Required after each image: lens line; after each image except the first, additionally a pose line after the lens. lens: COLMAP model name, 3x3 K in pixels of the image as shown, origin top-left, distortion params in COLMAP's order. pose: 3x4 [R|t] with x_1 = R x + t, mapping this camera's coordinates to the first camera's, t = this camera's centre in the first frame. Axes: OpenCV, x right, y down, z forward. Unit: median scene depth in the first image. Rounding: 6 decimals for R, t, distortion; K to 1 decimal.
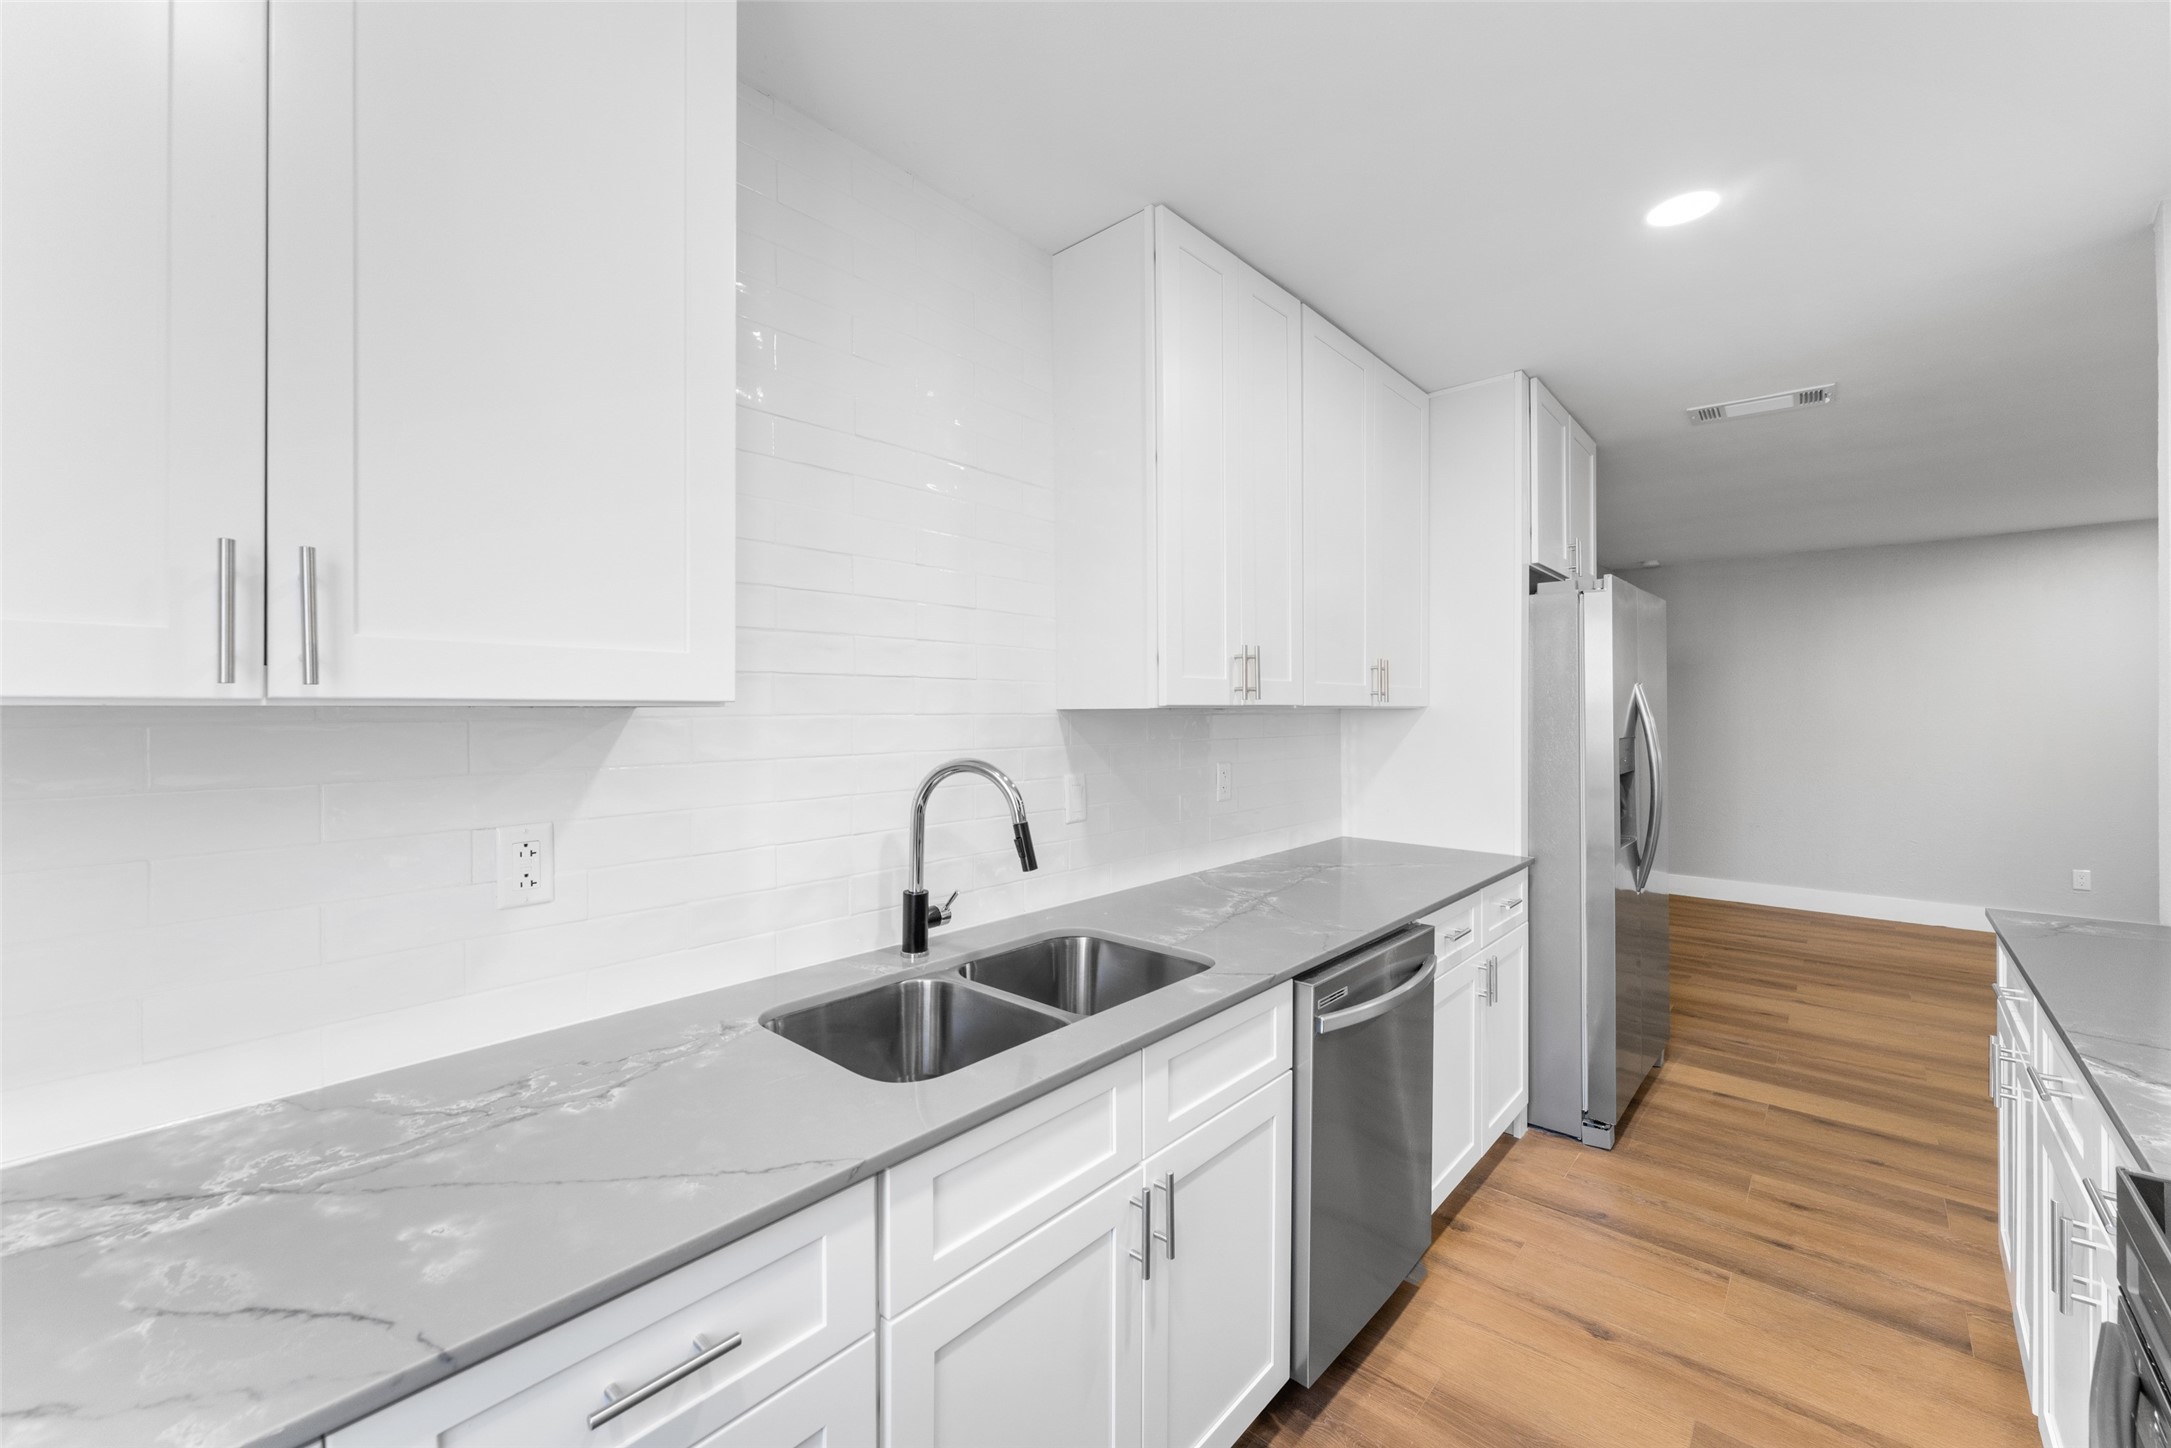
lens RADIAL K [[888.9, 0, 1085.5], [0, 888.9, 724.0], [0, 0, 1]] dist [-0.002030, -0.000486]
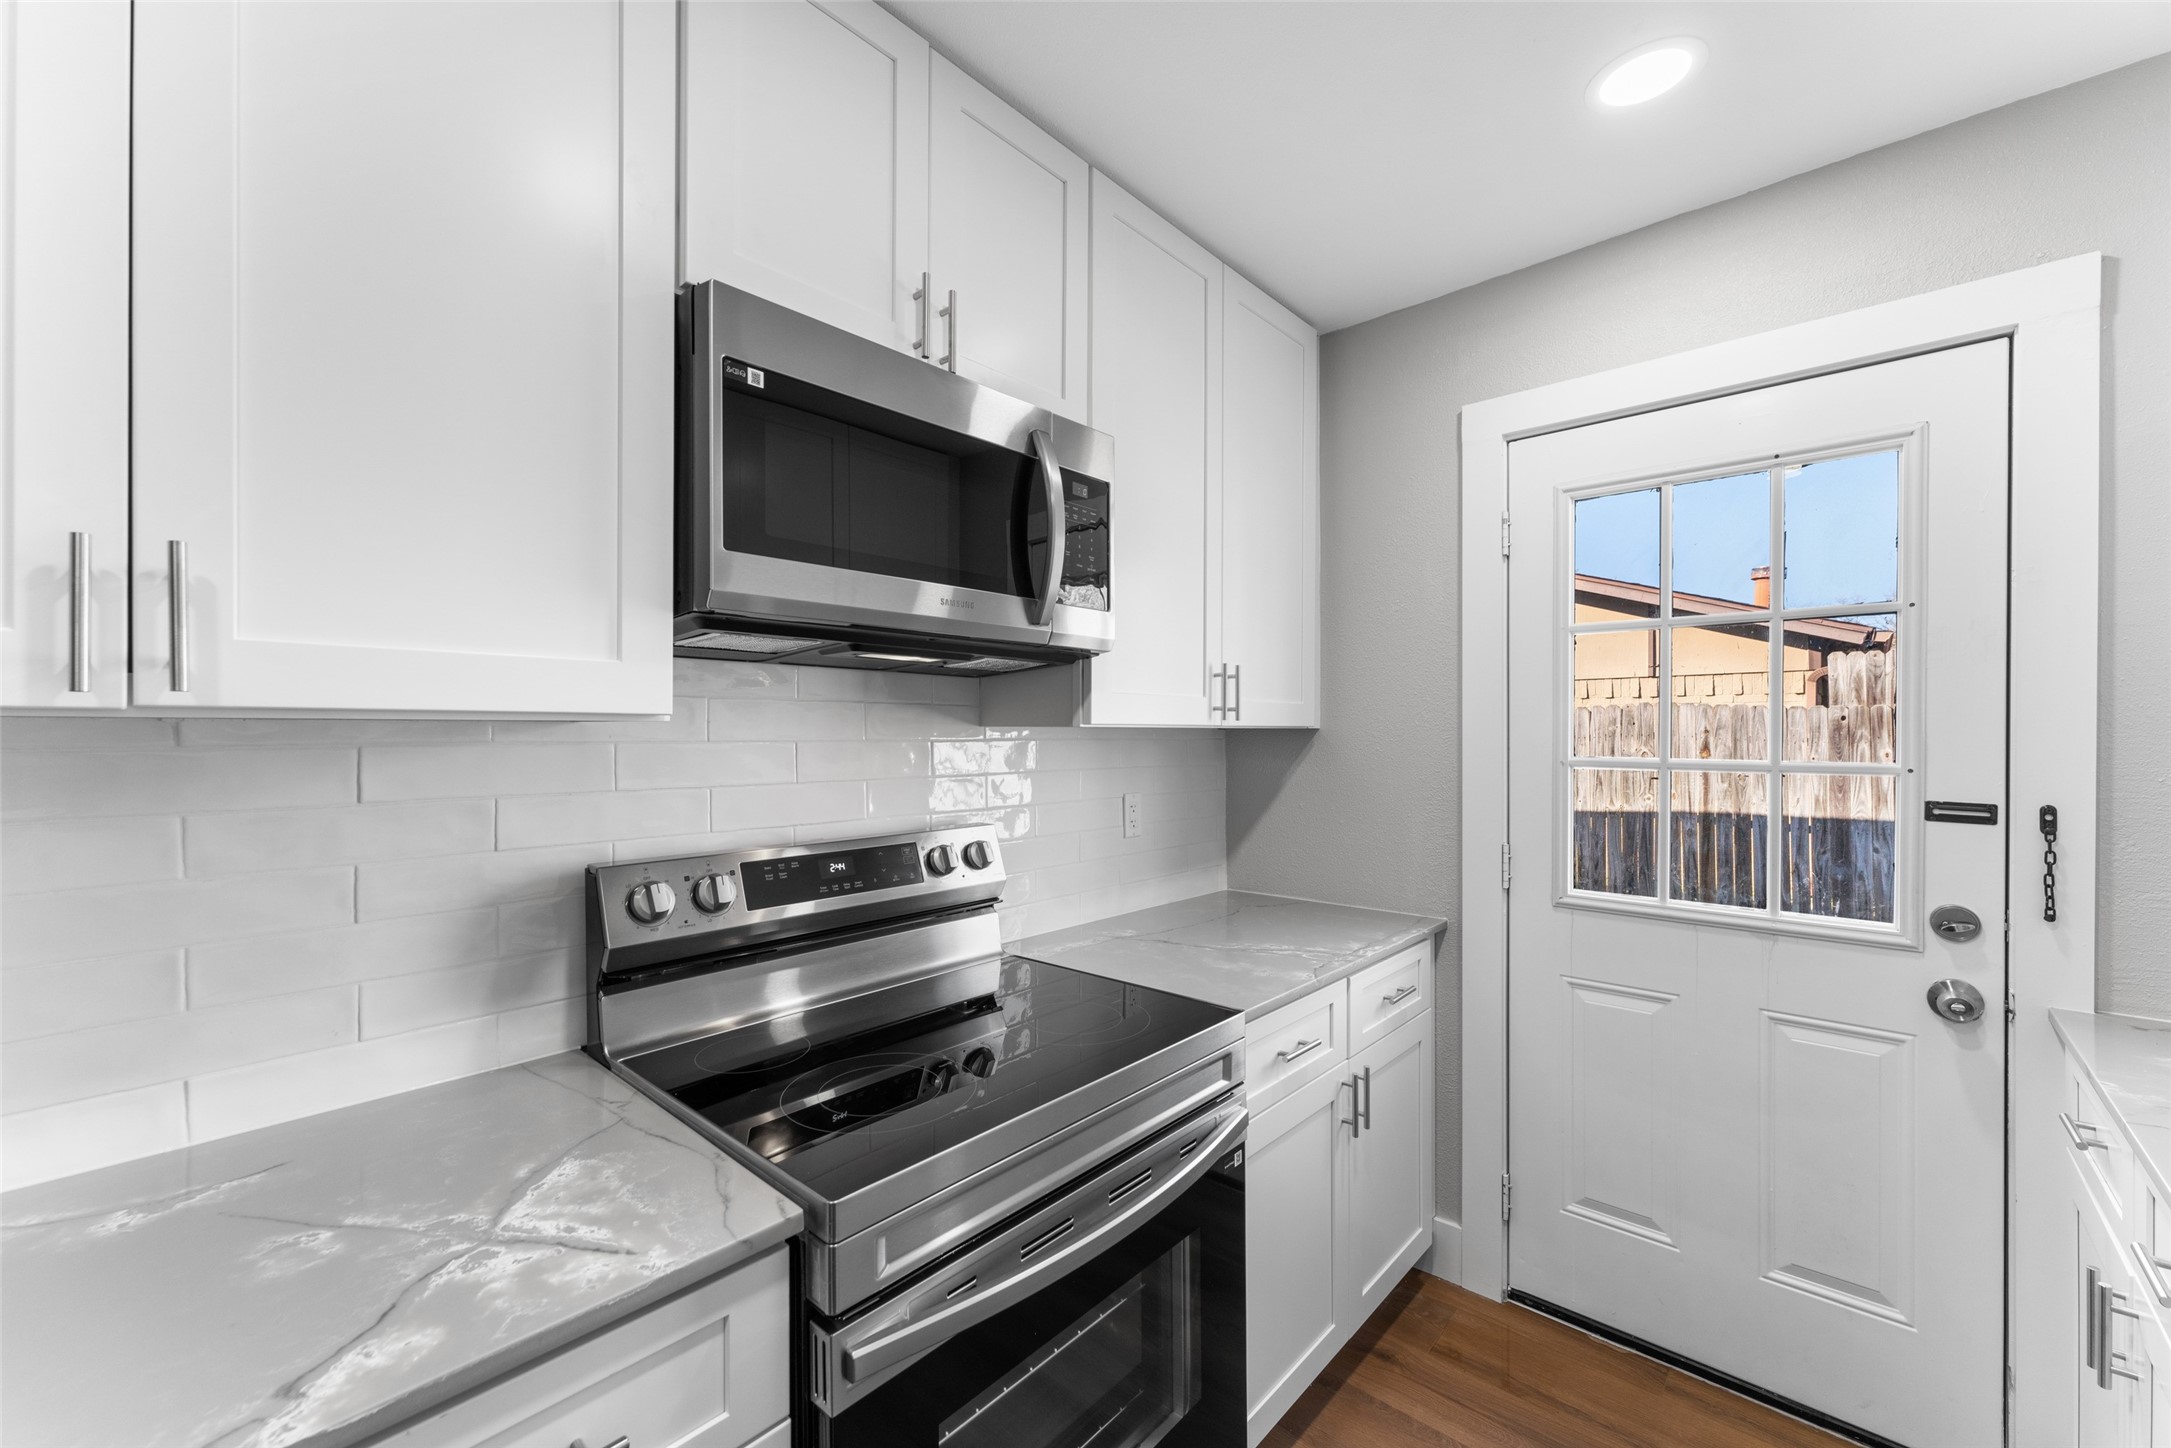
lens RADIAL K [[861.3, 0, 1081.5], [0, 861.3, 733.3], [0, 0, 1]] dist [-0.002010, 0.000009]
pose [[0.999524, 0.011182, -0.028763, 0.106783], [-0.011487, 0.999879, -0.010460, -0.001501], [0.028643, 0.010785, 0.999532, 0.124327]]
